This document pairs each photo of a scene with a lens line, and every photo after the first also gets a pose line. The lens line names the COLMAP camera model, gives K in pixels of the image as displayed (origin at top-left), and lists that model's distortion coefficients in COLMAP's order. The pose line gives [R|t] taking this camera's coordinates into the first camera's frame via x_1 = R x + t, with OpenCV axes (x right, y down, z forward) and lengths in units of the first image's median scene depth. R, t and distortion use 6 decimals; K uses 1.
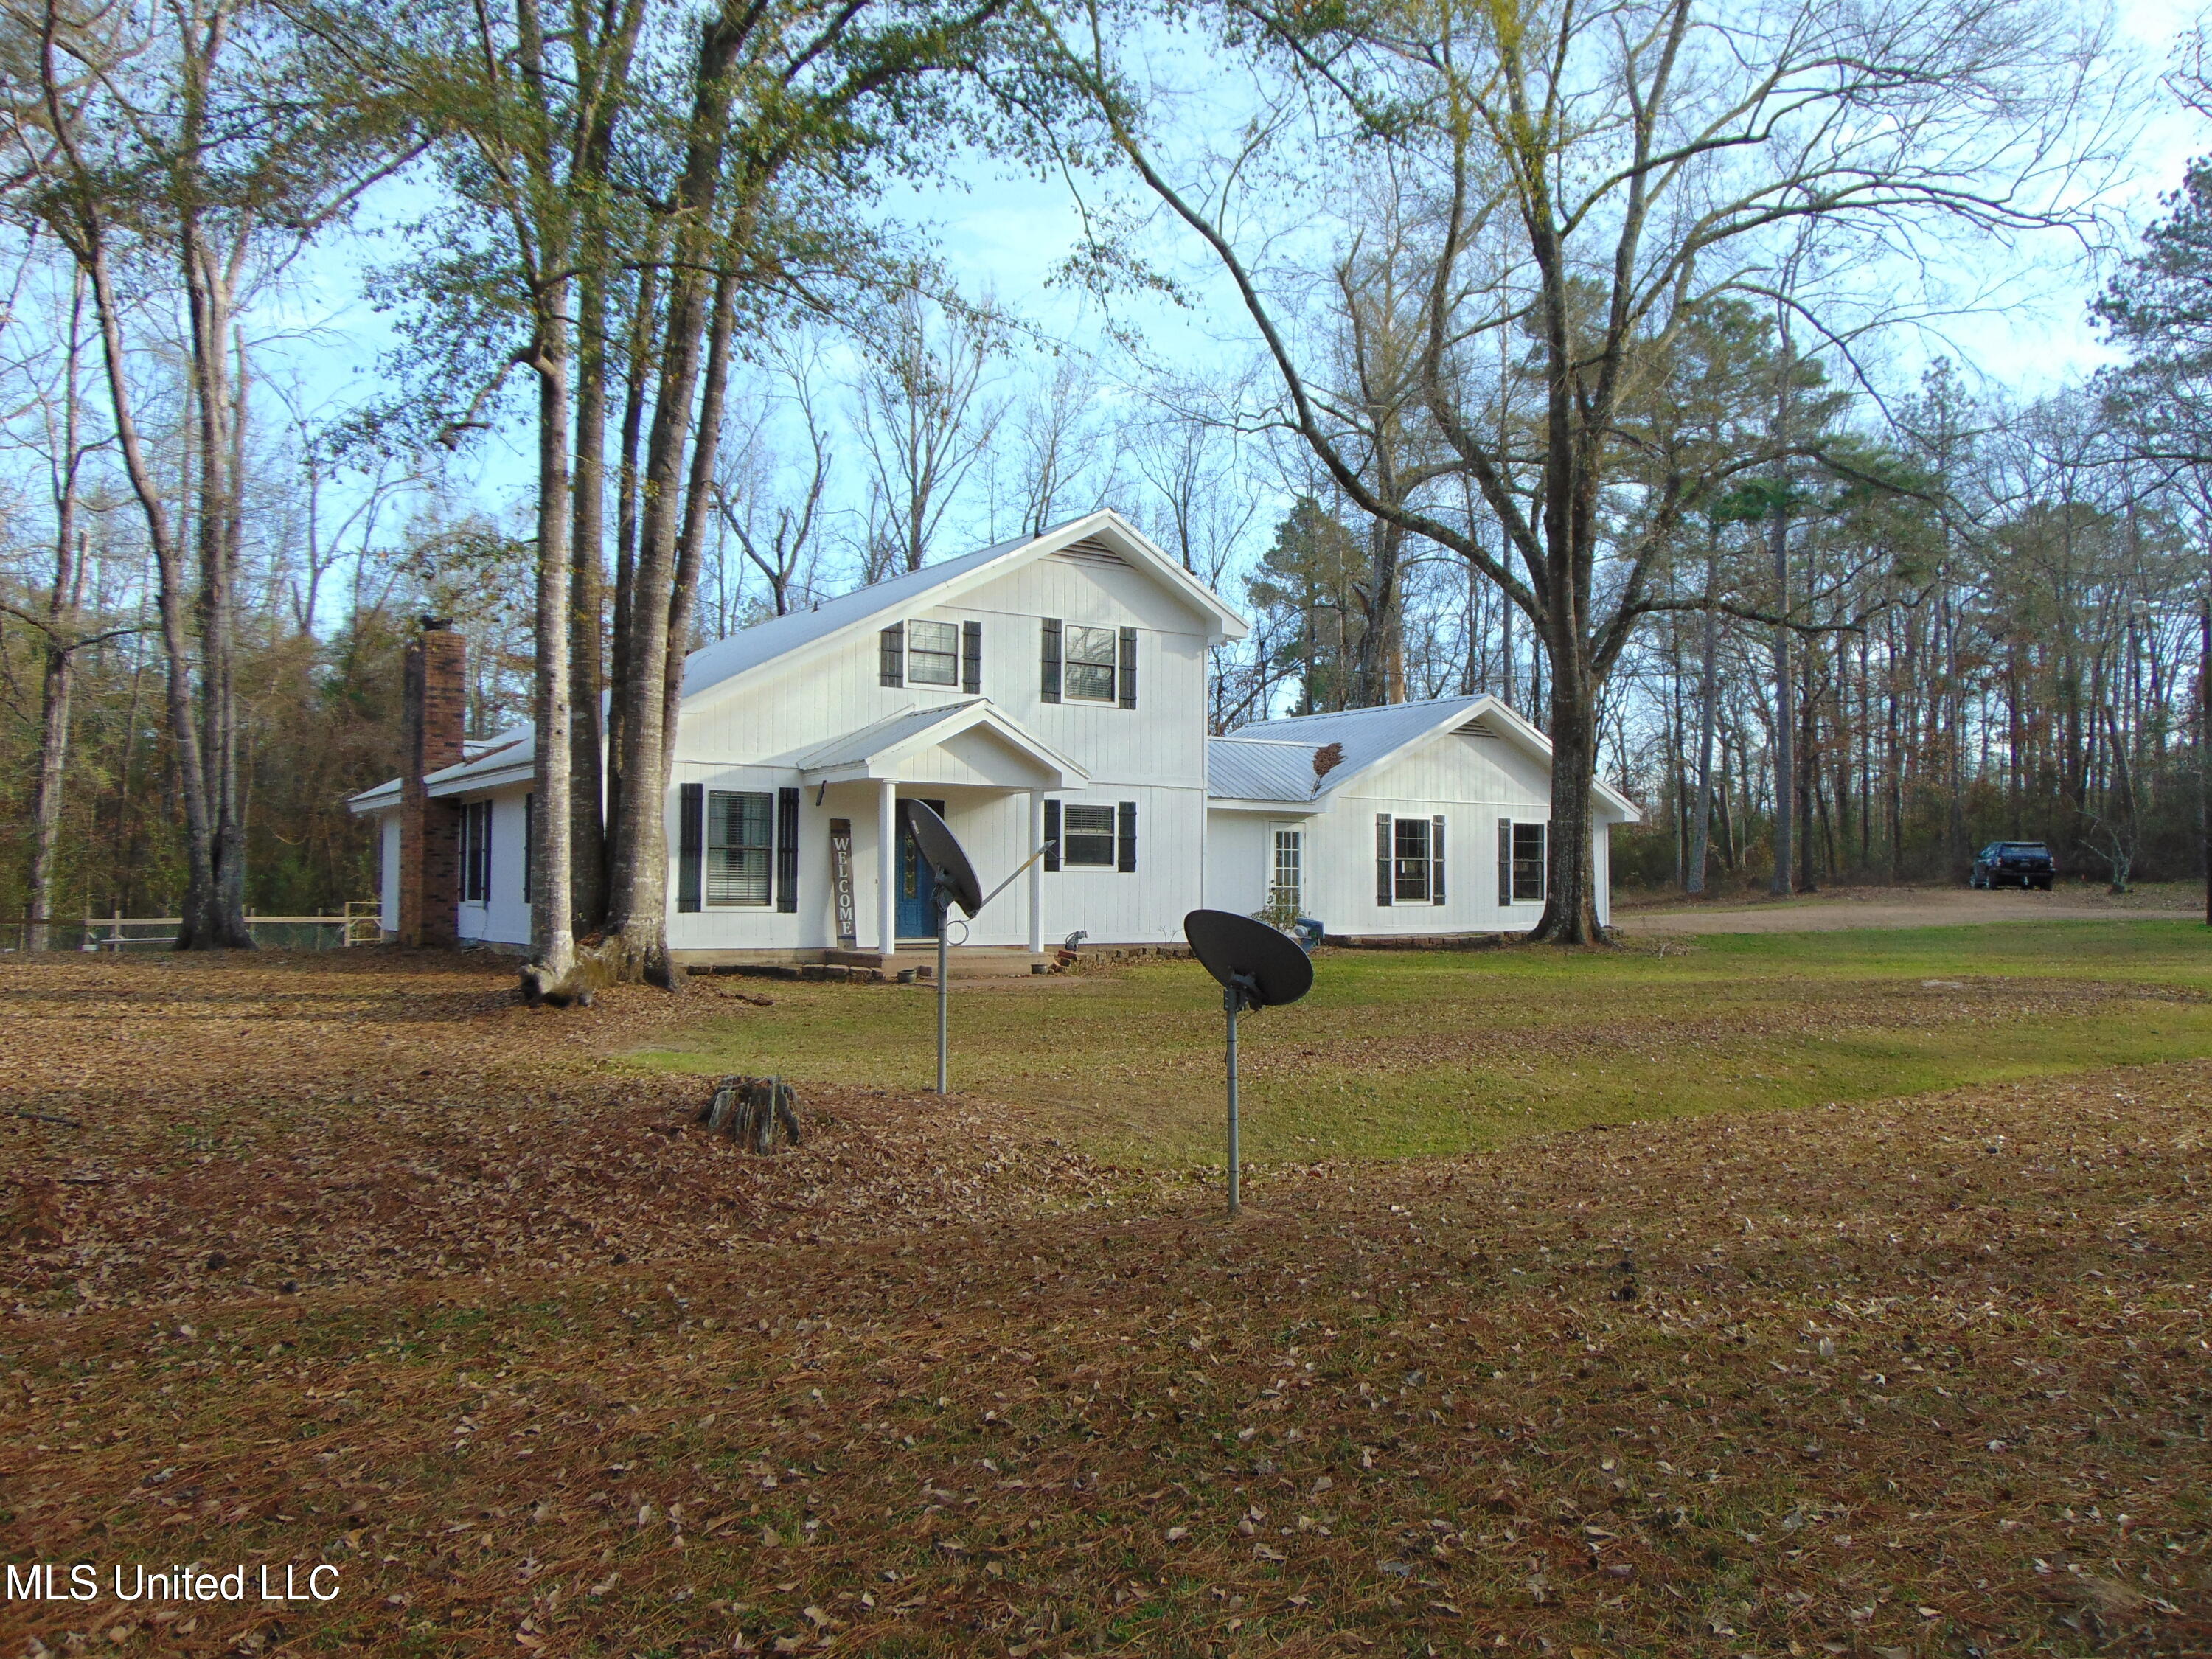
lens RADIAL K [[1669.2, 0, 1103.1], [0, 1669.2, 825.9], [0, 0, 1]] dist [-0.022271, 0.069898]
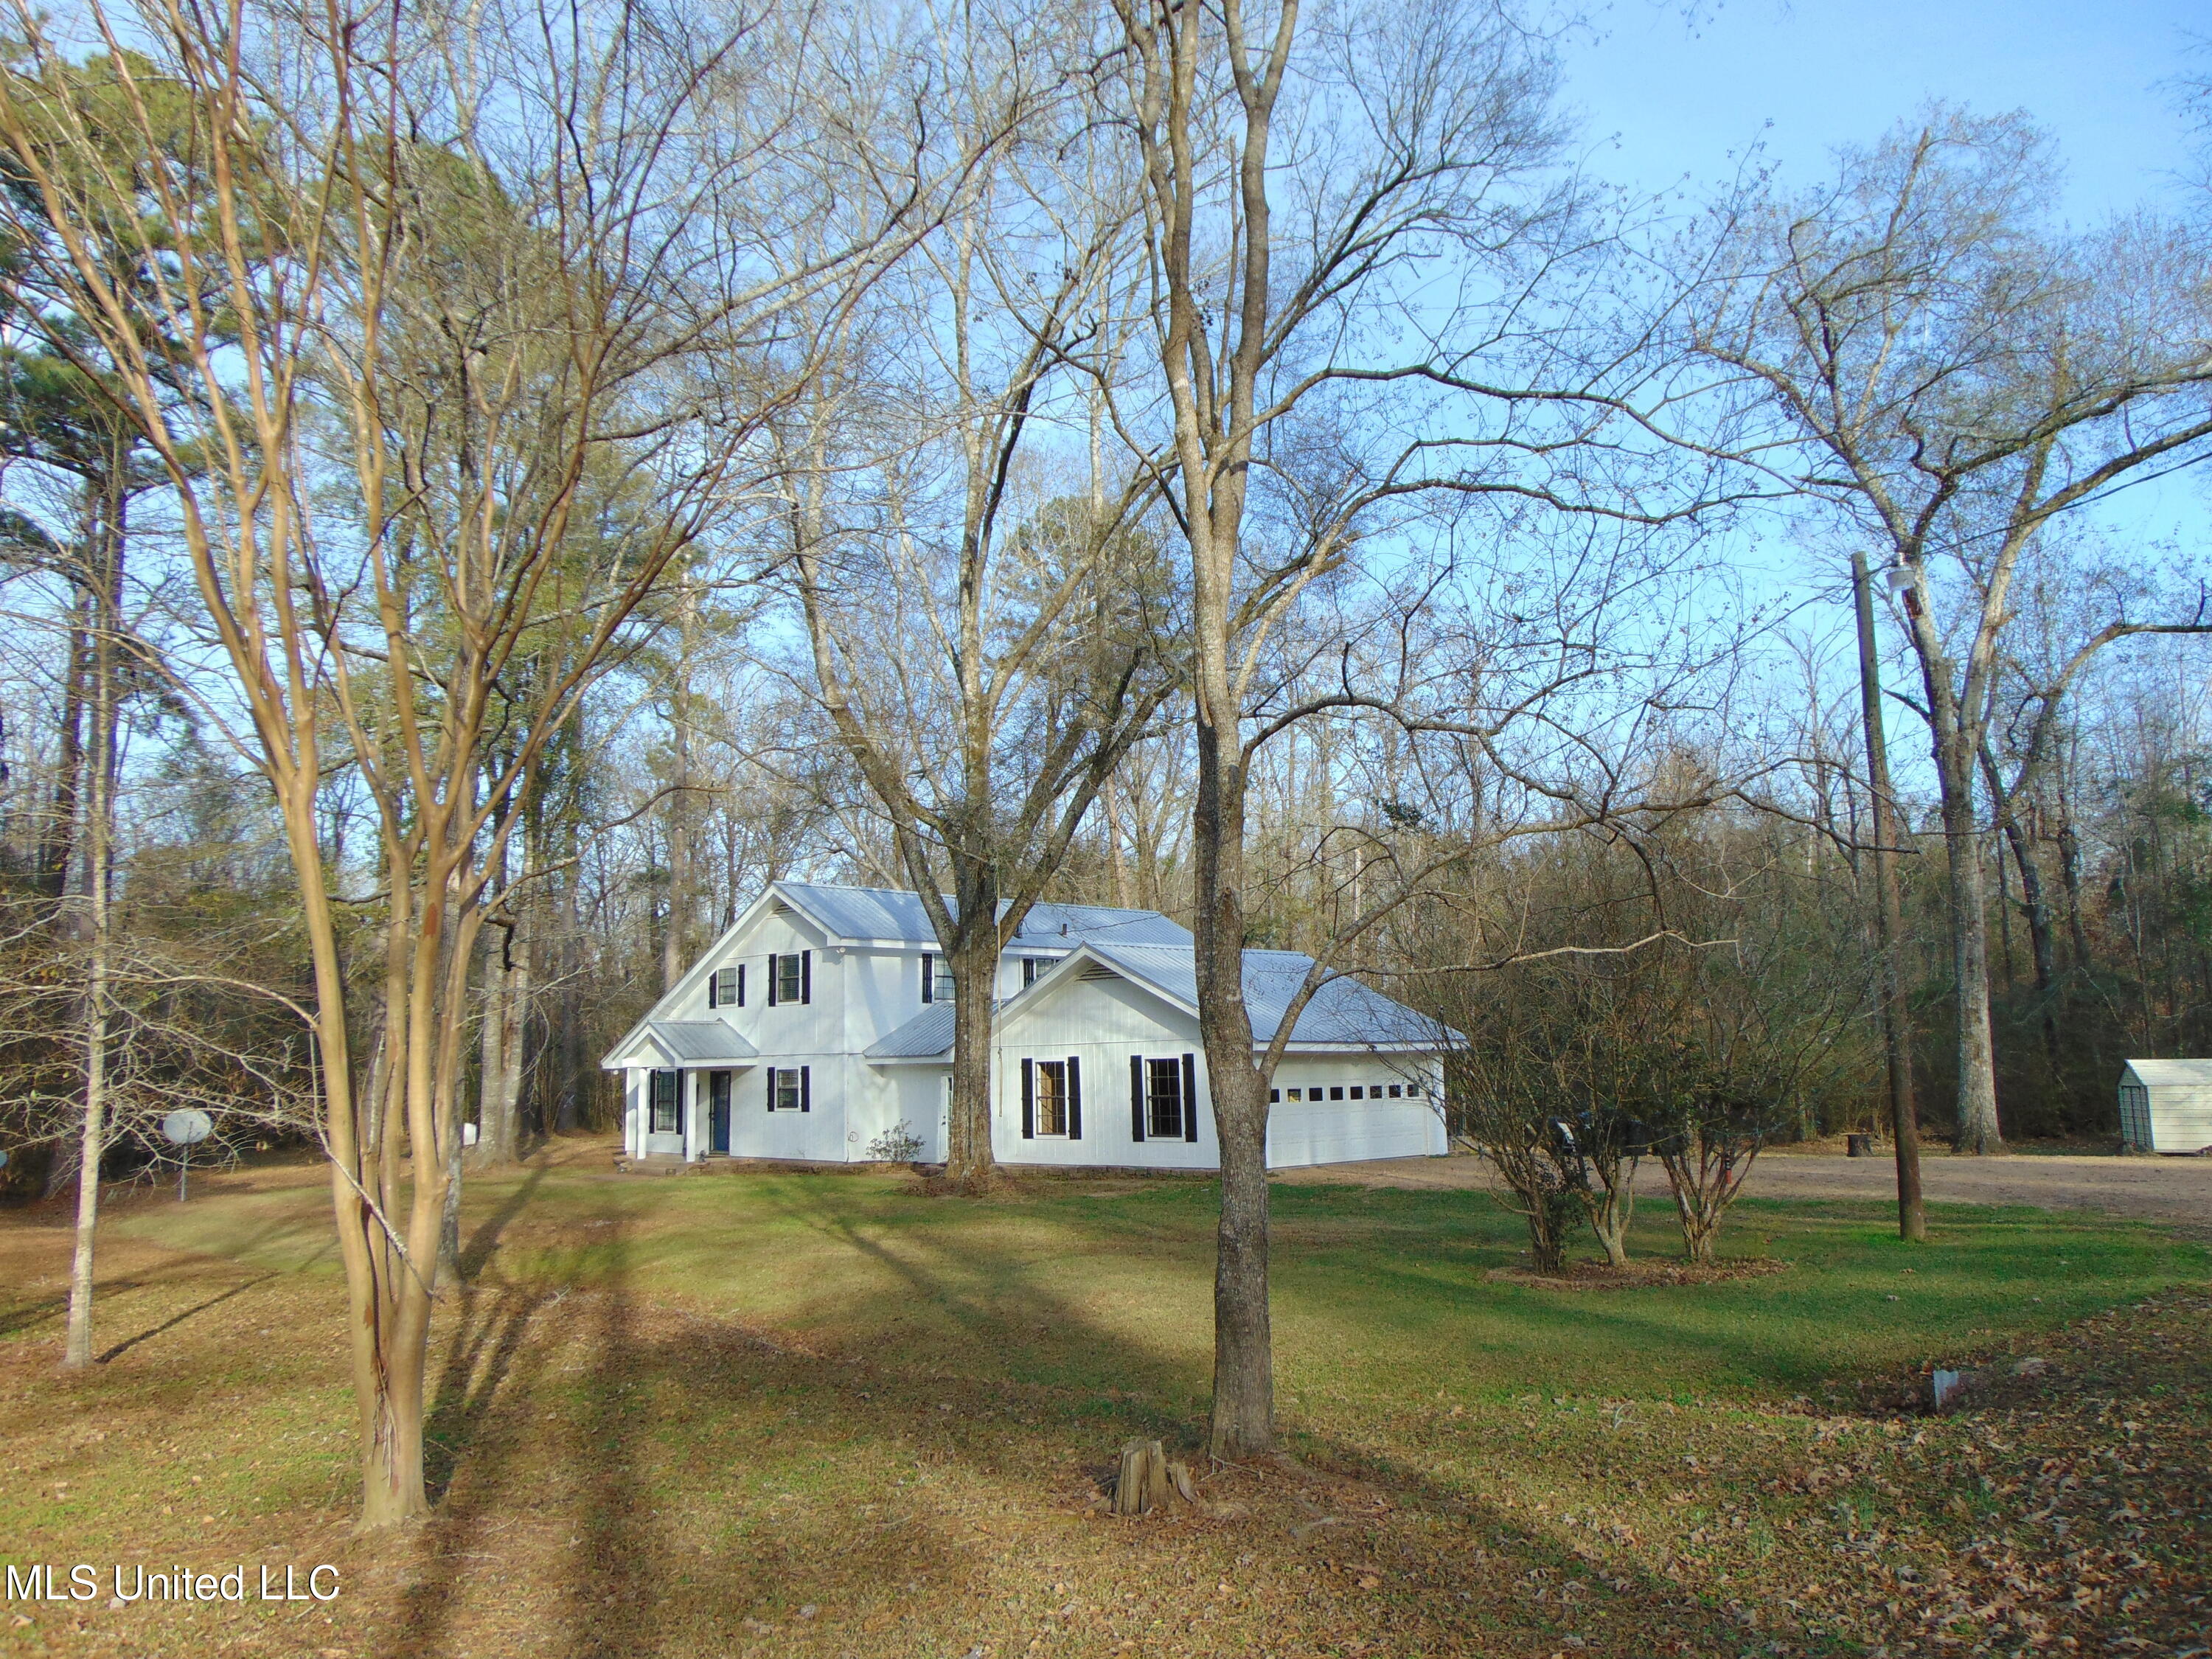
lens RADIAL K [[1669.2, 0, 1103.1], [0, 1669.2, 825.9], [0, 0, 1]] dist [-0.022271, 0.069898]
pose [[0.166360, -0.155944, -0.973656, 1.587226], [0.050788, 0.987460, -0.149478, 0.010643], [0.984756, -0.024583, 0.172194, 1.026133]]
